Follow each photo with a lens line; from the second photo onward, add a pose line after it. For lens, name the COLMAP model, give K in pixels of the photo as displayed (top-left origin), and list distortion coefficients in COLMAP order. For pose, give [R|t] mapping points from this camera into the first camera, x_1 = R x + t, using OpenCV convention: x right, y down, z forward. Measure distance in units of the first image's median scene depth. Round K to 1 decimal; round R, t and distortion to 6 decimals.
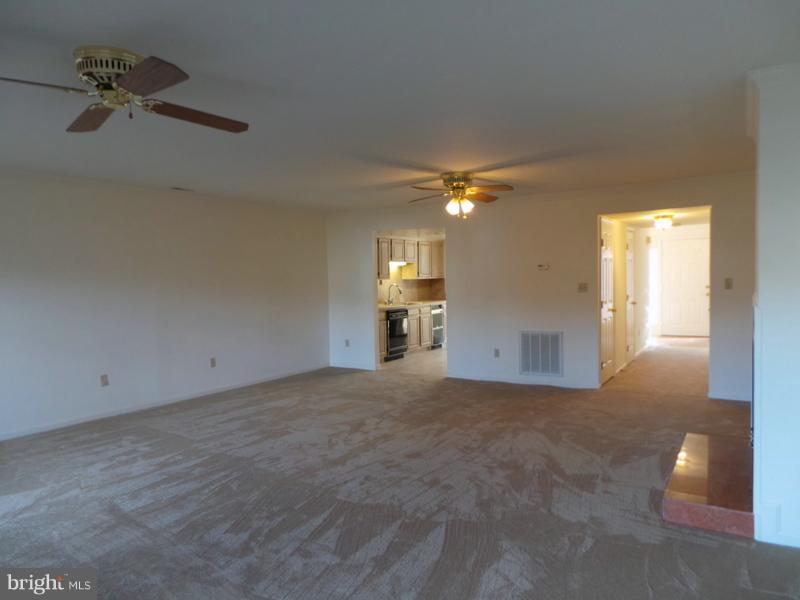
lens RADIAL K [[569.0, 0, 399.7], [0, 569.0, 299.4], [0, 0, 1]] dist [0.004108, 0.008252]
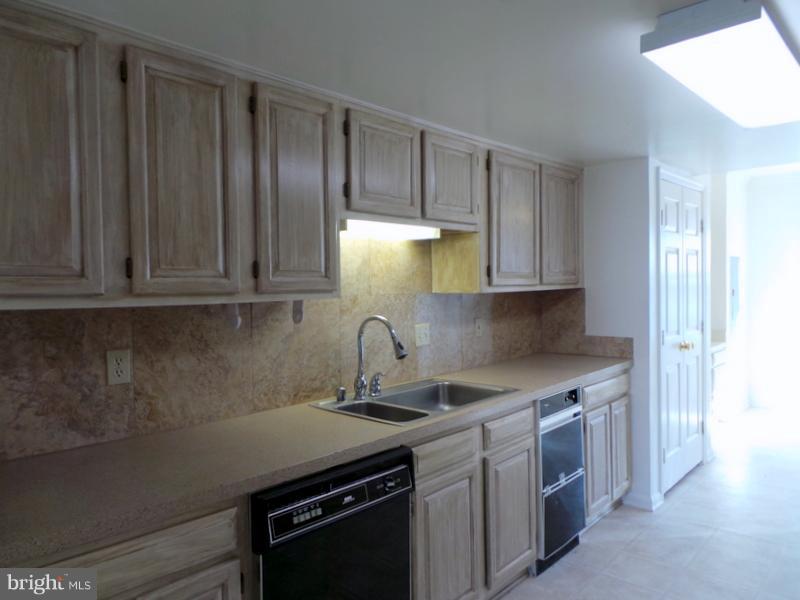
lens RADIAL K [[569.0, 0, 402.2], [0, 569.0, 299.4], [0, 0, 1]] dist [0.004108, 0.008252]
pose [[0.982422, 0.008162, -0.186496, 0.042308], [-0.009780, 0.999922, -0.007759, -0.030176], [0.186418, 0.009447, 0.982425, 0.729305]]
